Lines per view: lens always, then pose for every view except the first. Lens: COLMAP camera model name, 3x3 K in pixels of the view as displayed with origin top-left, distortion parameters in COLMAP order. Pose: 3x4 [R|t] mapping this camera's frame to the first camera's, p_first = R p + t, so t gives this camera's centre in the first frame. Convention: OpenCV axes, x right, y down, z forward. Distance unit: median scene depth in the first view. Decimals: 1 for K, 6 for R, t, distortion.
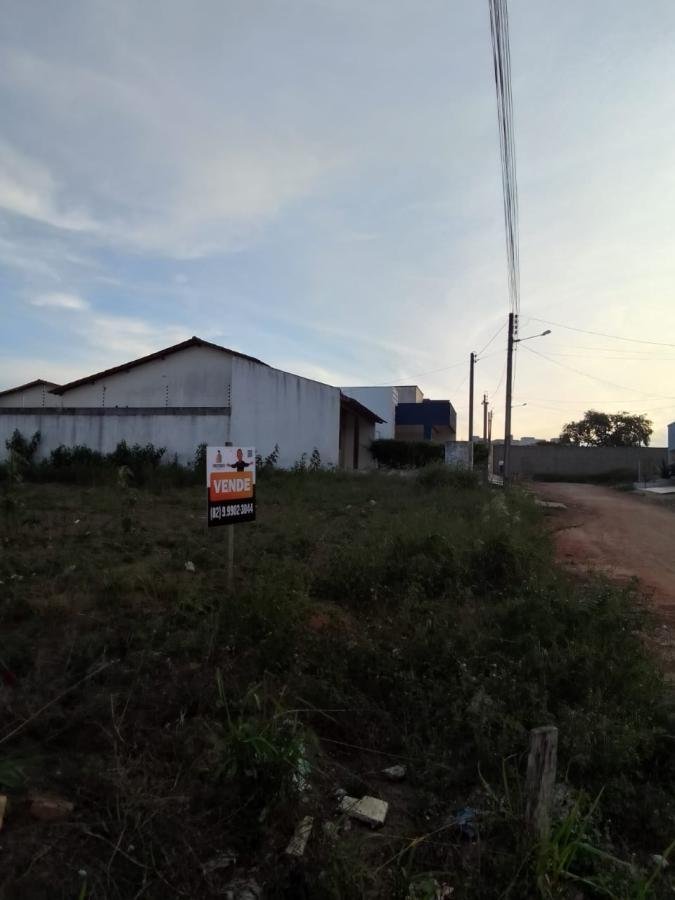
lens RADIAL K [[711.6, 0, 337.5], [0, 711.6, 450.0], [0, 0, 1]] dist [0.025216, -0.009918]
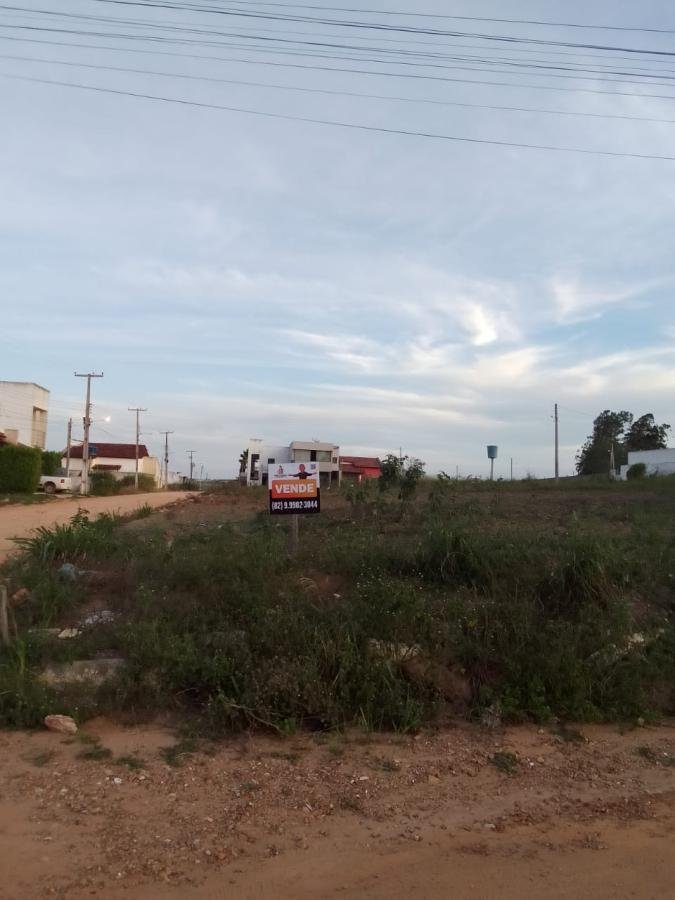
lens RADIAL K [[711.6, 0, 337.5], [0, 711.6, 450.0], [0, 0, 1]] dist [0.025216, -0.009918]
pose [[0.339019, -0.066718, -0.938411, 0.222662], [0.036792, 0.997659, -0.057638, 0.009987], [0.940060, -0.014986, 0.340680, 0.096767]]
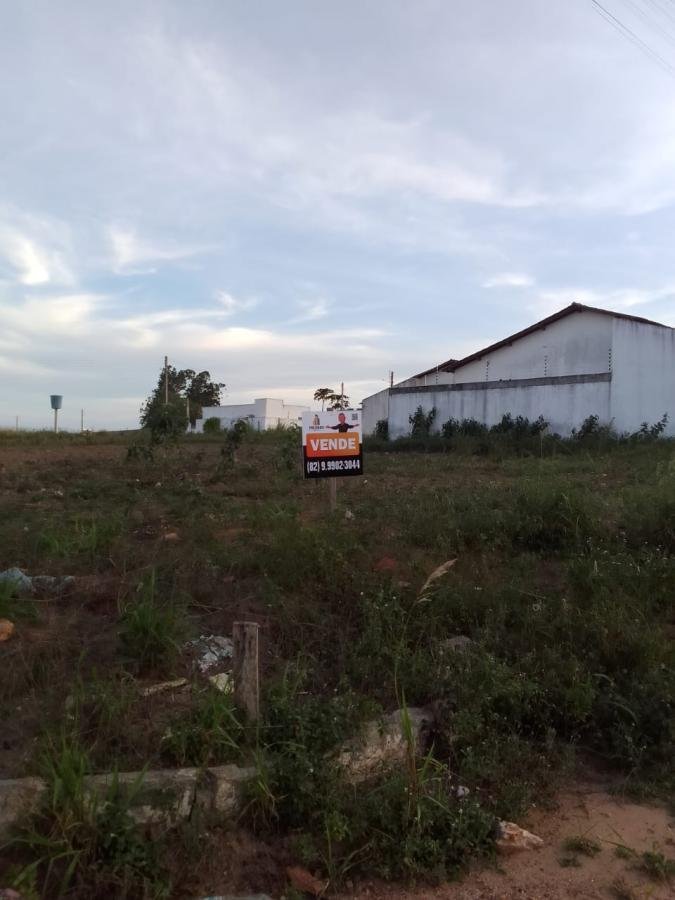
lens RADIAL K [[711.6, 0, 337.5], [0, 711.6, 450.0], [0, 0, 1]] dist [0.025216, -0.009918]
pose [[0.823125, -0.006925, -0.567818, 0.089458], [0.028810, 0.999147, 0.029578, 0.004169], [0.567129, -0.040705, 0.822623, 0.005680]]
